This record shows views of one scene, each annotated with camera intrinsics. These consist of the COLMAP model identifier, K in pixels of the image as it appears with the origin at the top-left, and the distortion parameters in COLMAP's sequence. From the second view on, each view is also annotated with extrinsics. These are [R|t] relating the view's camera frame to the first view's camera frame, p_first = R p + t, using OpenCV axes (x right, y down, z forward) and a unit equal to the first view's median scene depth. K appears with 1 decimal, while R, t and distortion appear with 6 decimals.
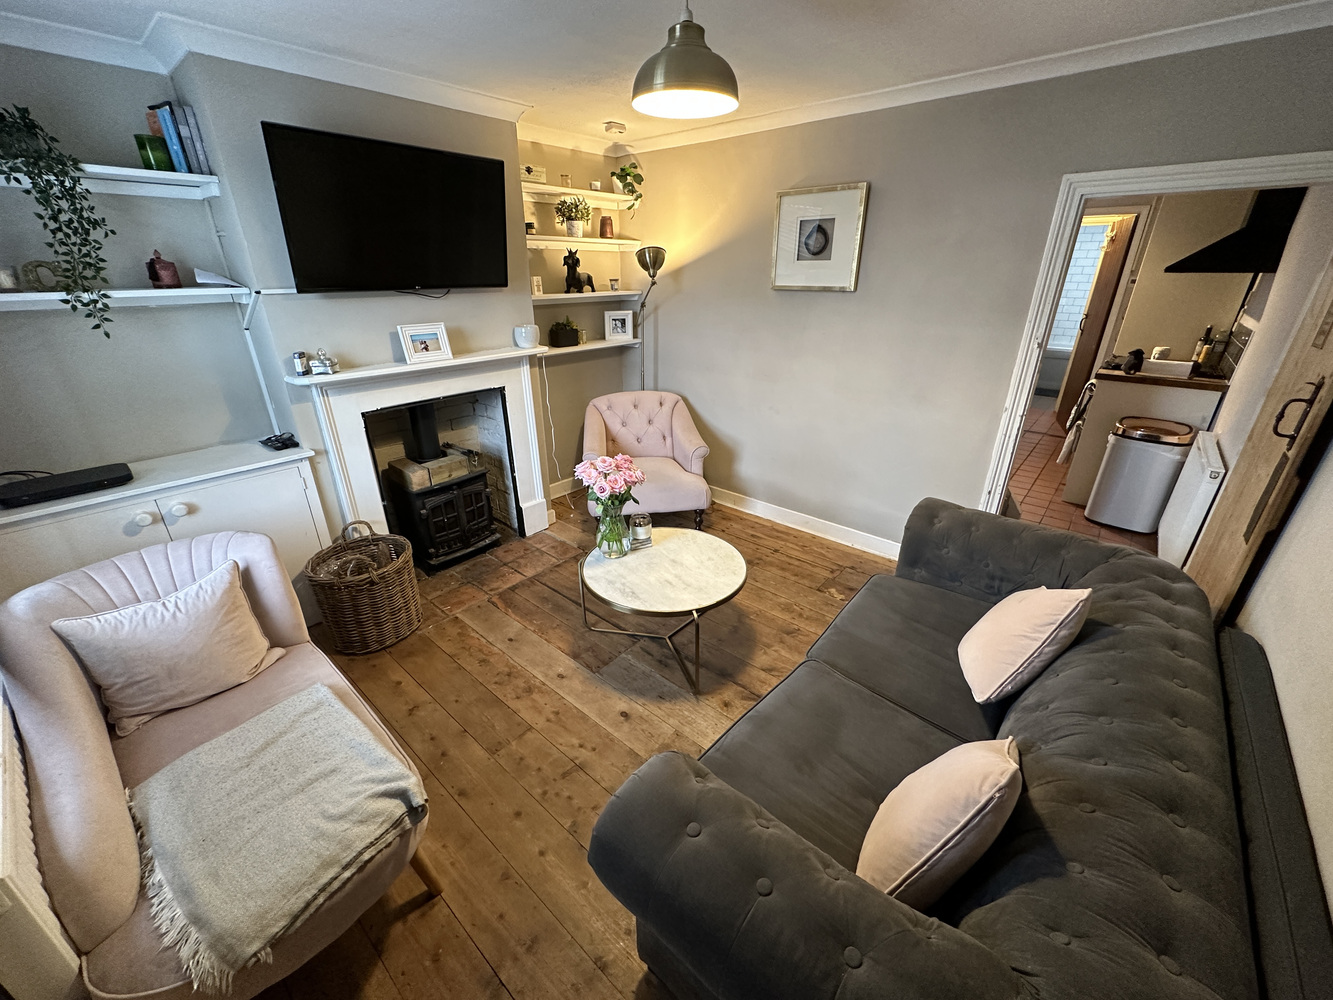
lens RADIAL K [[530.1, 0, 663.2], [0, 530.1, 499.9], [0, 0, 1]] dist [-0.000498, 0.000327]
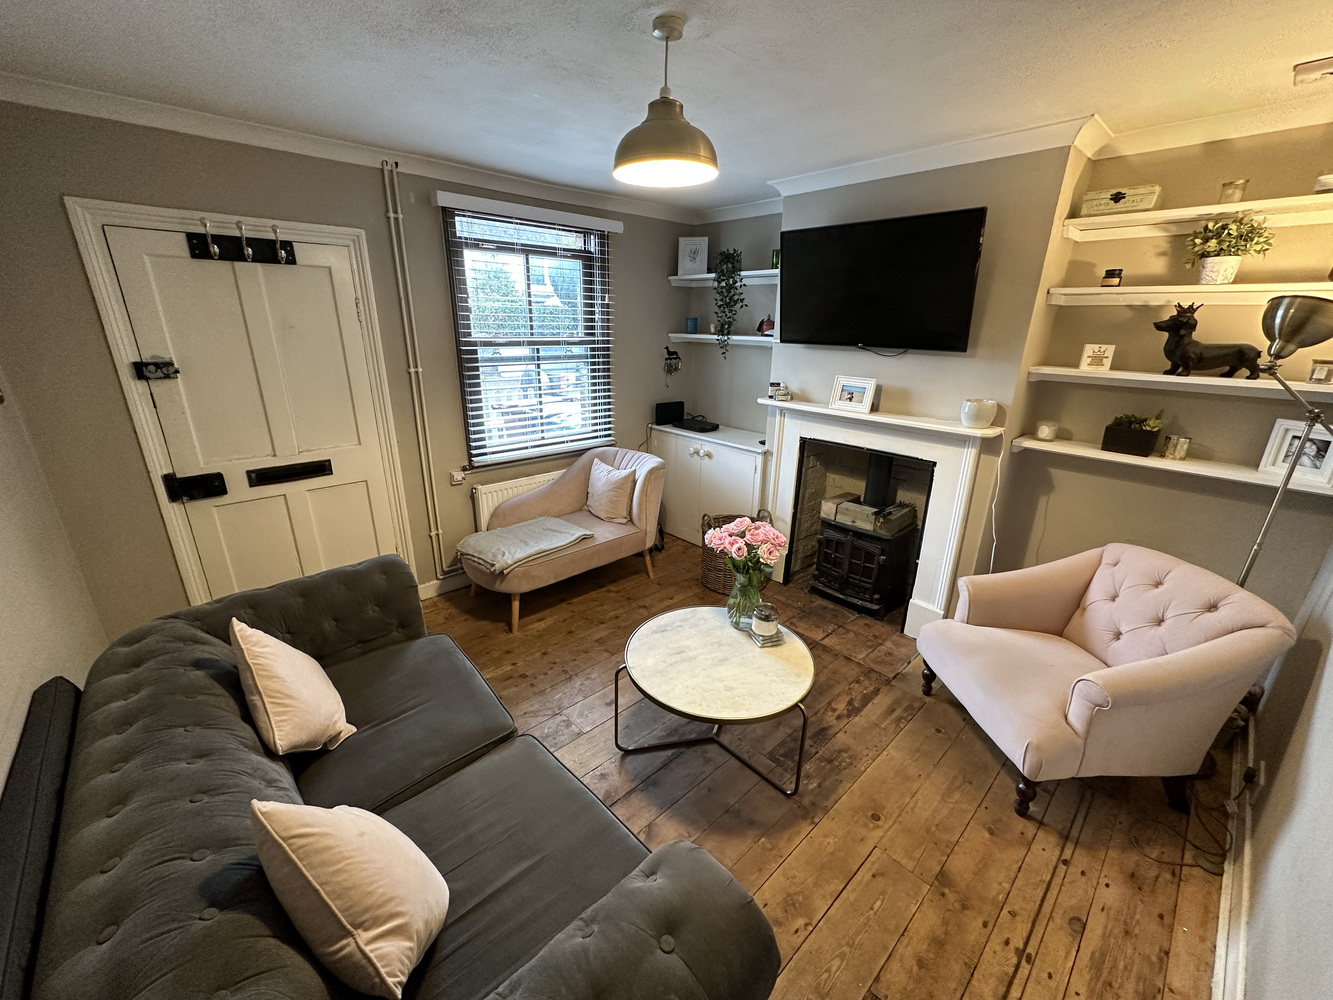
lens RADIAL K [[530.1, 0, 663.2], [0, 530.1, 499.9], [0, 0, 1]] dist [-0.000498, 0.000327]
pose [[-0.108619, 0.322743, -0.940234, 0.663267], [-0.410835, 0.846702, 0.338098, -0.310298], [0.905216, 0.423005, 0.040626, 0.674207]]
